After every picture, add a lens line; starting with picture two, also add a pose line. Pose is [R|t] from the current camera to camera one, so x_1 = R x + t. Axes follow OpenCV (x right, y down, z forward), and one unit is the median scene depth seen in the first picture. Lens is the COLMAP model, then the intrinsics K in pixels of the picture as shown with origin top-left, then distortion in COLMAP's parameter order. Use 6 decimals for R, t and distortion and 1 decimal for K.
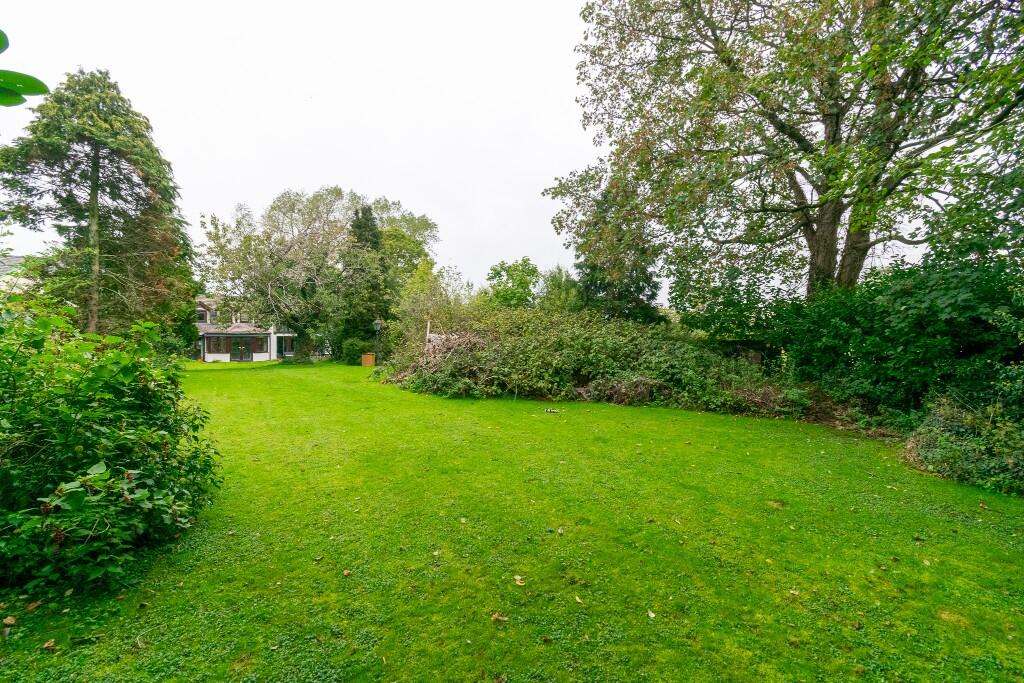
lens RADIAL K [[451.5, 0, 513.8], [0, 451.5, 335.5], [0, 0, 1]] dist [0.000013, -0.000129]
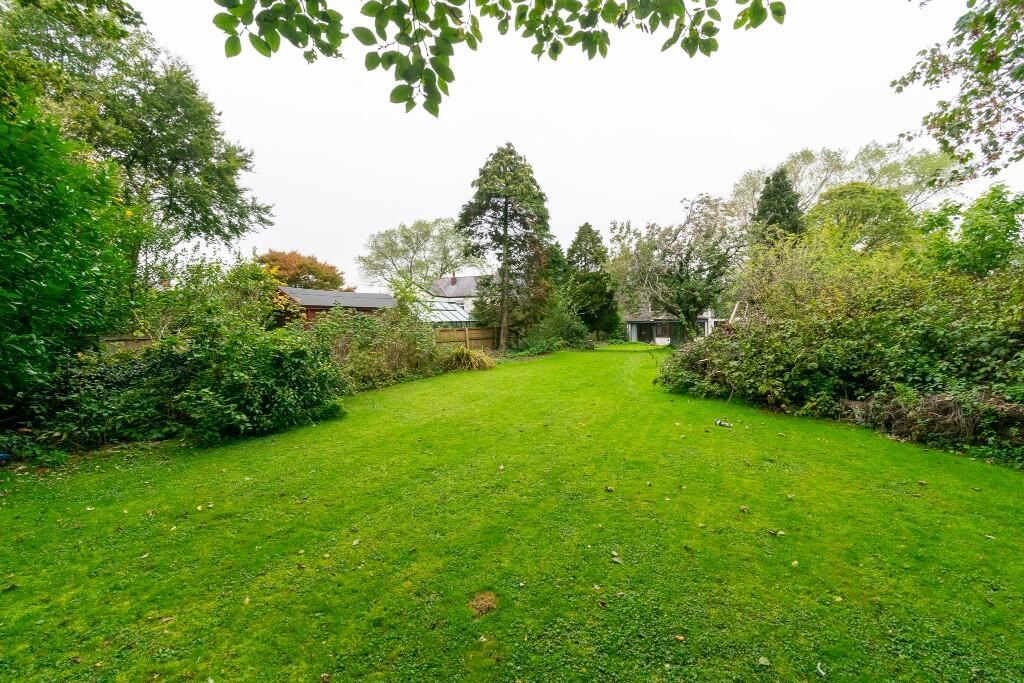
lens RADIAL K [[451.5, 0, 513.8], [0, 451.5, 335.5], [0, 0, 1]] dist [0.000013, -0.000129]
pose [[0.517613, 0.010963, -0.855545, 0.360952], [0.018996, 0.999524, 0.024300, 0.002066], [0.855404, -0.028831, 0.517158, 0.239899]]
